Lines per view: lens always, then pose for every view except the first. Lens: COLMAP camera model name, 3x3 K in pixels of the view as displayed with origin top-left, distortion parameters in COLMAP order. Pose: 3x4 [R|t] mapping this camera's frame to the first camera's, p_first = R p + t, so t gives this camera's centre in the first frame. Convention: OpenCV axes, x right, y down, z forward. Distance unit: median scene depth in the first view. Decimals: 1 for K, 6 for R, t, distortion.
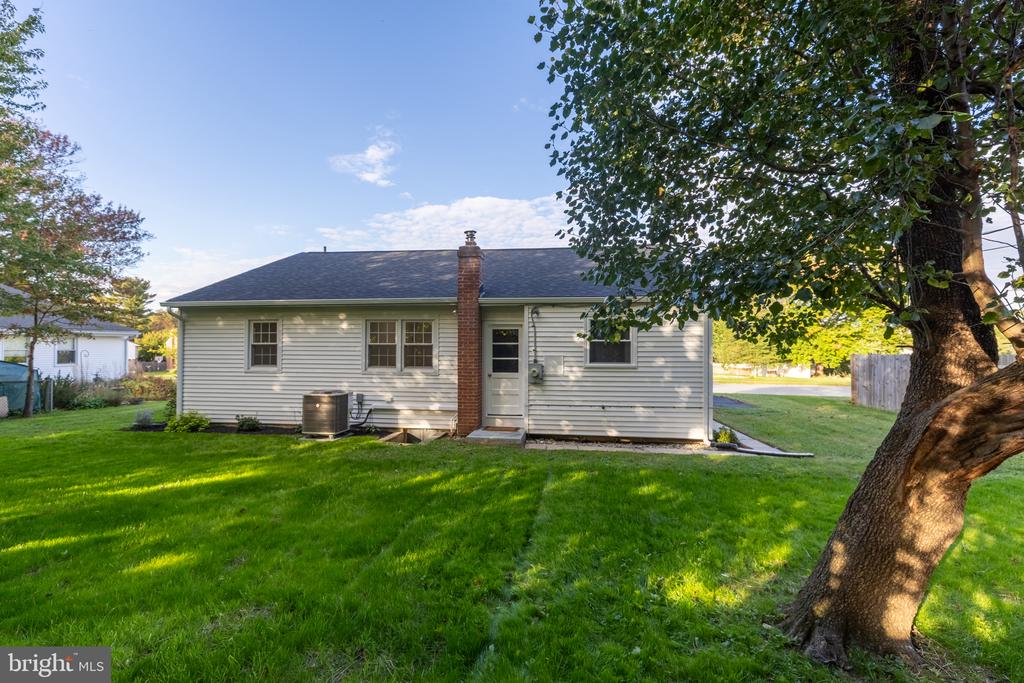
lens RADIAL K [[458.9, 0, 512.9], [0, 458.9, 343.1], [0, 0, 1]] dist [-0.005194, -0.000434]
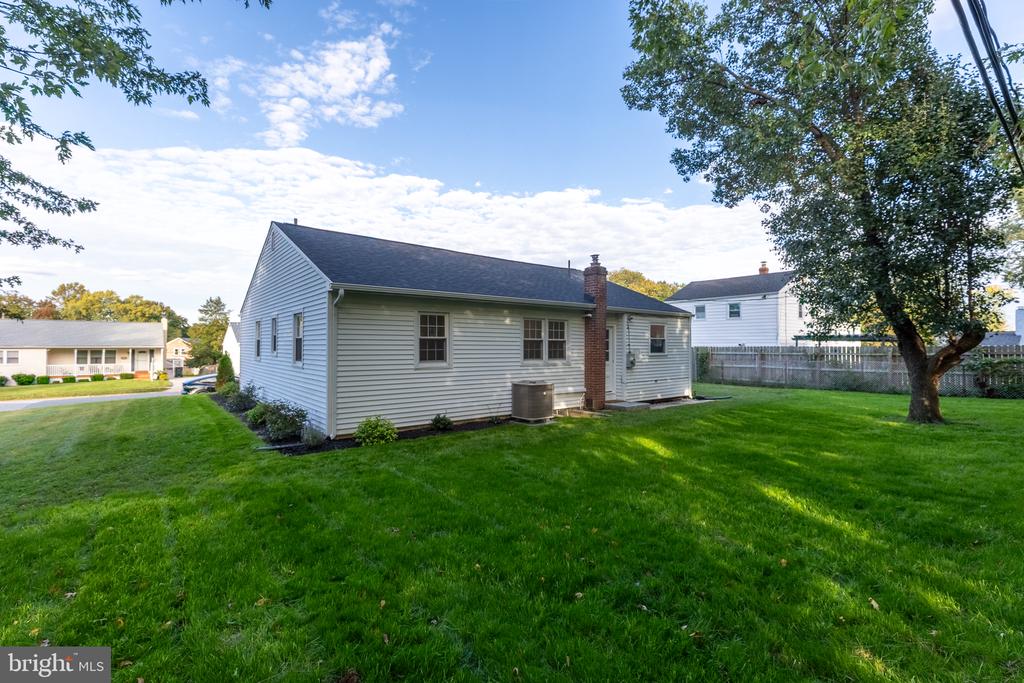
lens RADIAL K [[458.9, 0, 513.4], [0, 458.9, 342.3], [0, 0, 1]] dist [-0.005194, -0.000434]
pose [[0.682004, 0.007779, 0.731307, -1.160547], [-0.000053, 0.999944, -0.010586, 0.021661], [-0.731348, 0.007181, 0.681966, 0.253207]]
